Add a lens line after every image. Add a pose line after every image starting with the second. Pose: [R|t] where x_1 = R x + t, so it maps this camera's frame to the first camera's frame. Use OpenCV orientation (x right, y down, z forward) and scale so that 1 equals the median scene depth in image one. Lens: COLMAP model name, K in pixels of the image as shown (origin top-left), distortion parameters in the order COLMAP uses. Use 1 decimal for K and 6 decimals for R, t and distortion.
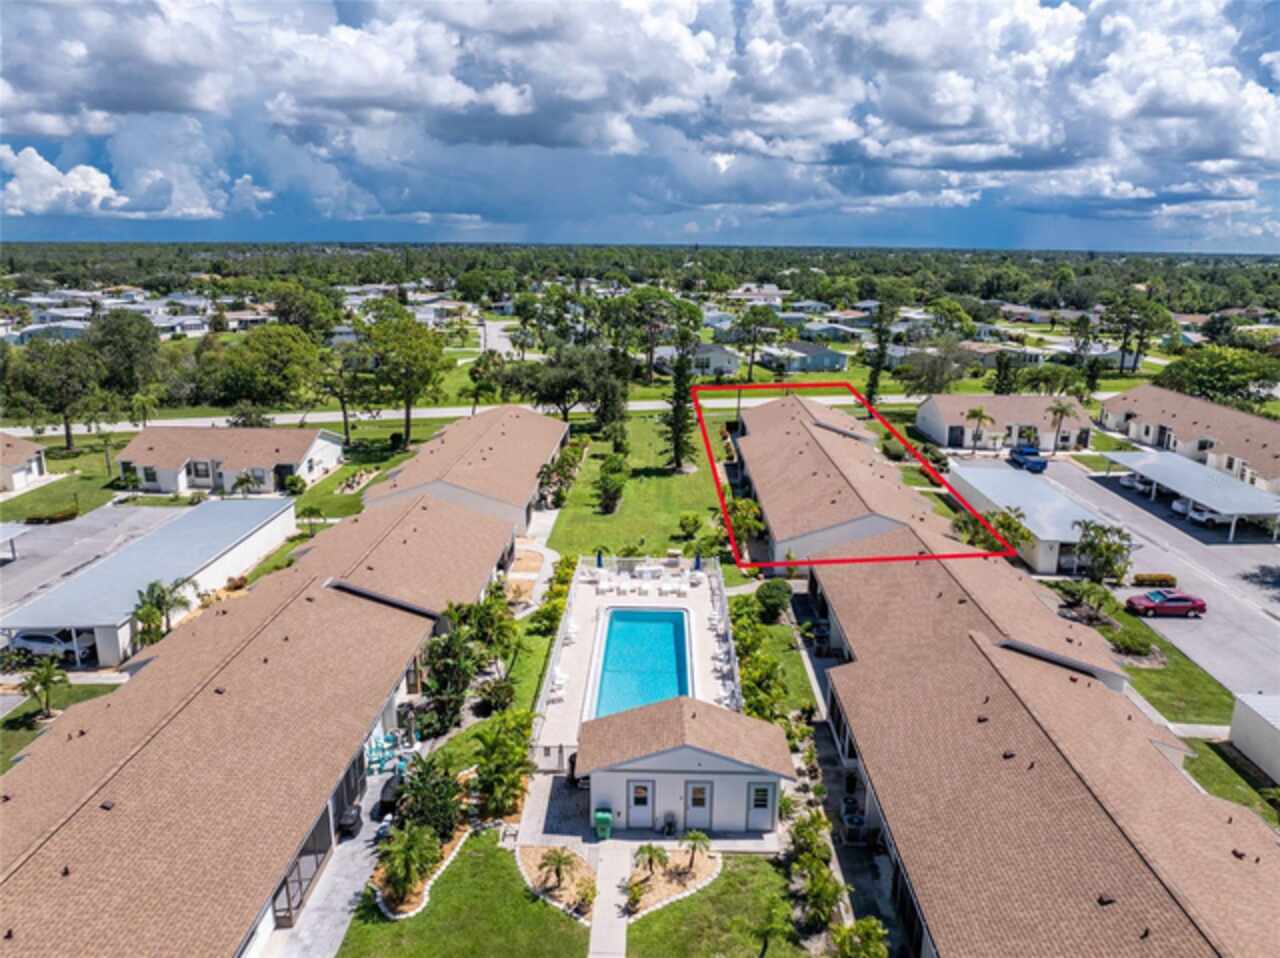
lens RADIAL K [[908.2, 0, 645.3], [0, 908.2, 480.2], [0, 0, 1]] dist [-0.059211, 0.037563]
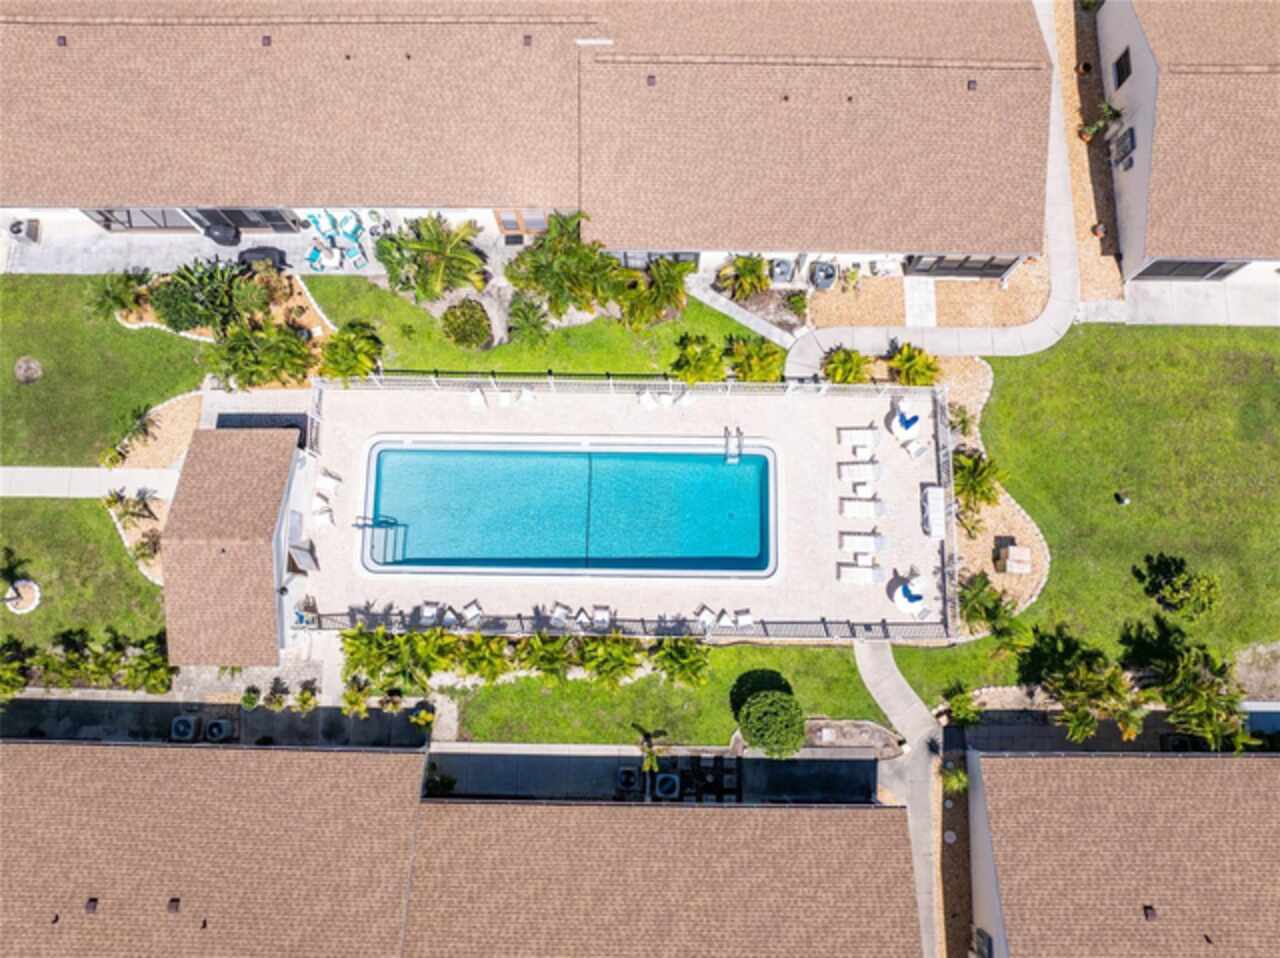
lens RADIAL K [[908.2, 0, 645.3], [0, 908.2, 480.2], [0, 0, 1]] dist [-0.059211, 0.037563]
pose [[0.004416, 0.982679, -0.185264, 0.103316], [-0.246778, 0.180607, 0.952094, -0.465321], [0.969062, 0.041515, 0.243301, 0.827278]]
